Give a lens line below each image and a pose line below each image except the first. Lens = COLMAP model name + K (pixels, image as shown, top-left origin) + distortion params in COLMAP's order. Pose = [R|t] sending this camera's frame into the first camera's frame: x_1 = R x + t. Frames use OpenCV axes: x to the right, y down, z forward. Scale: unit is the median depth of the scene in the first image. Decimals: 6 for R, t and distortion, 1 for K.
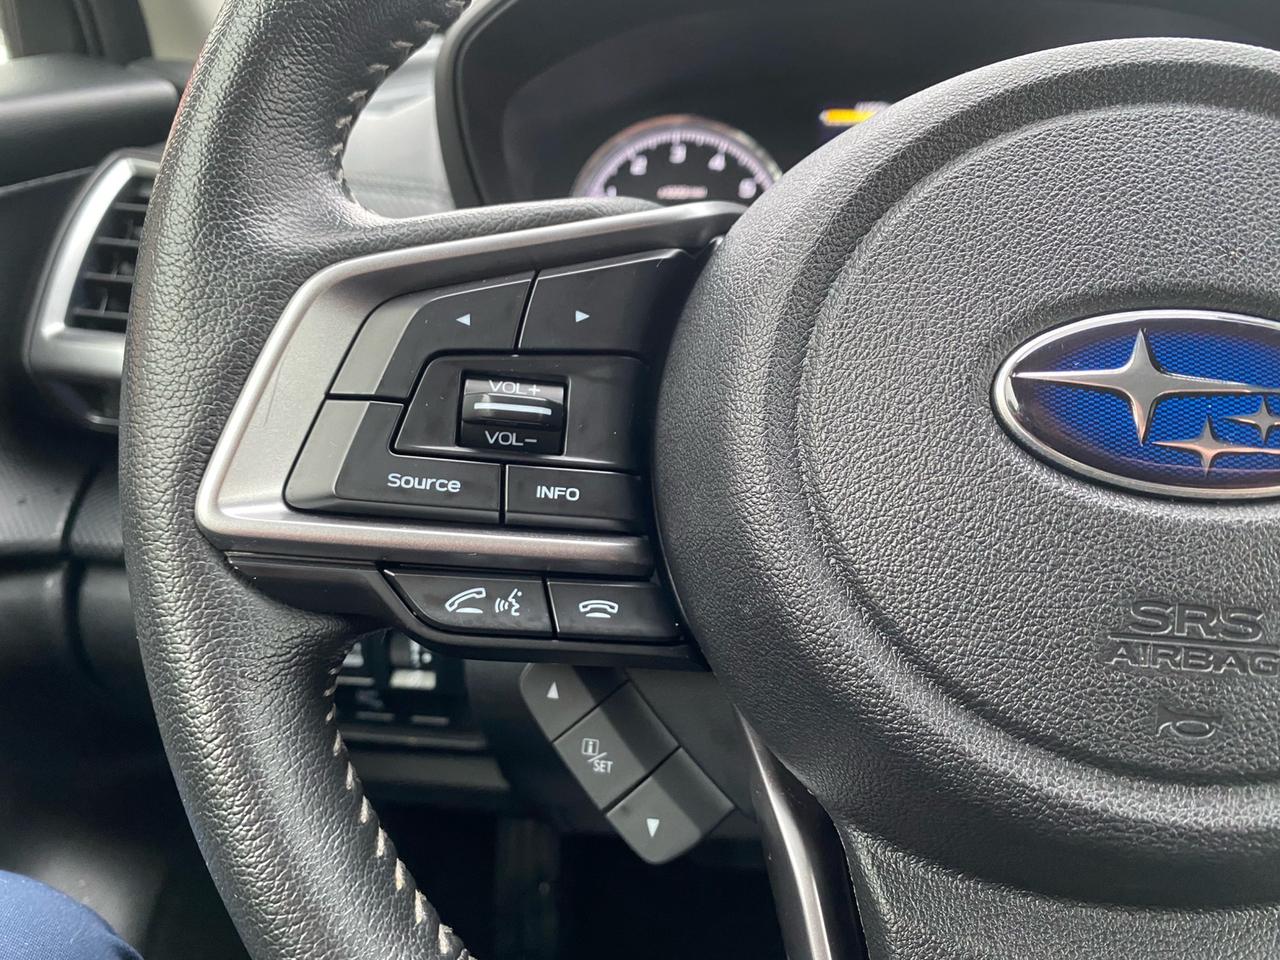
lens RADIAL K [[1008.6, 0, 633.5], [0, 1008.6, 479.0], [0, 0, 1]] dist [0.042084, -0.023900]
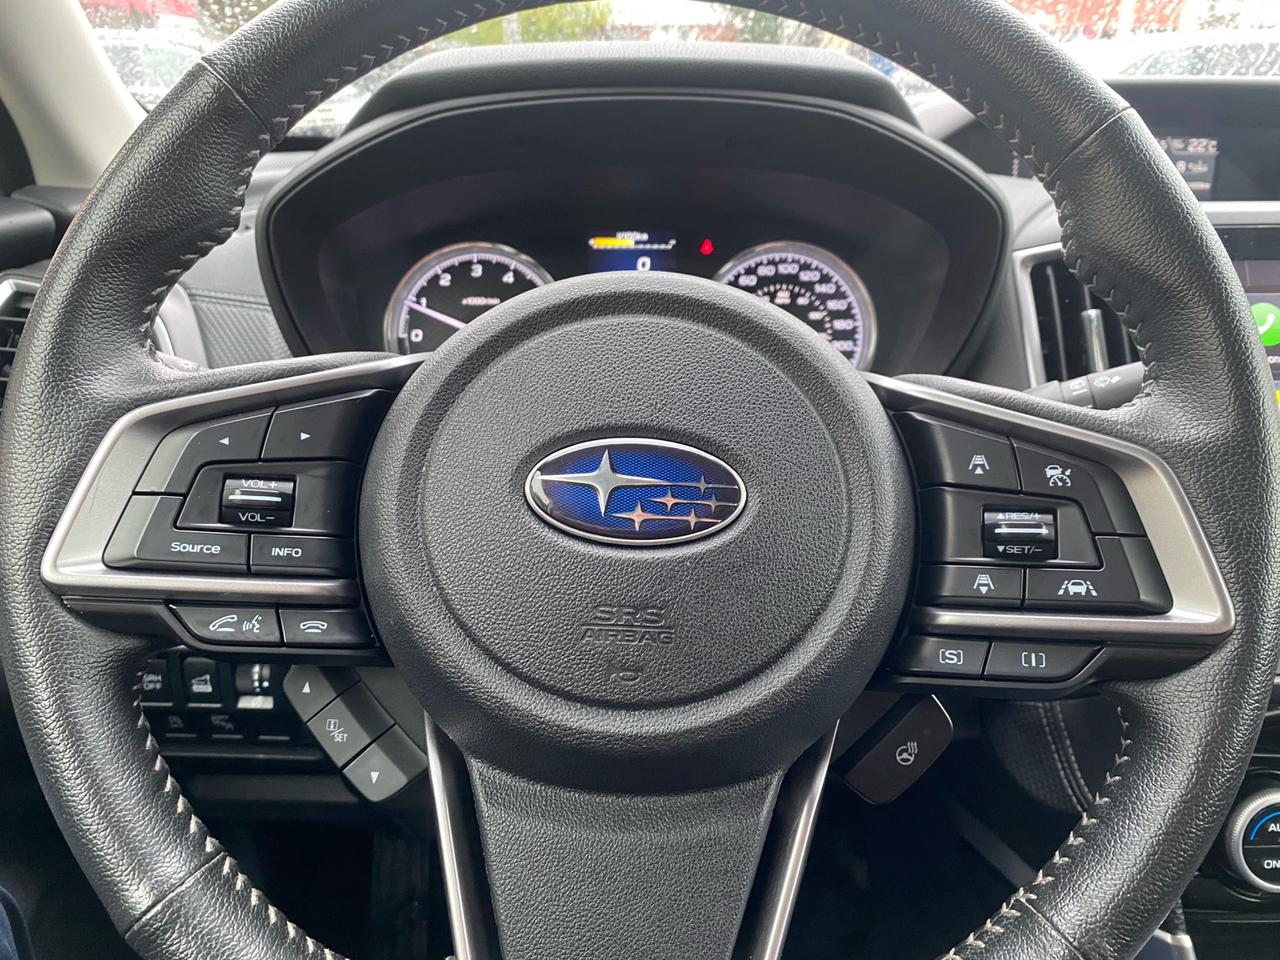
lens RADIAL K [[1016.0, 0, 617.7], [0, 1016.0, 480.7], [0, 0, 1]] dist [0.057851, 0.007831]
pose [[0.998141, -0.020697, 0.057318, 0.349879], [0.023075, 0.998887, -0.041138, -0.019147], [-0.056403, 0.042385, 0.997508, -0.615253]]
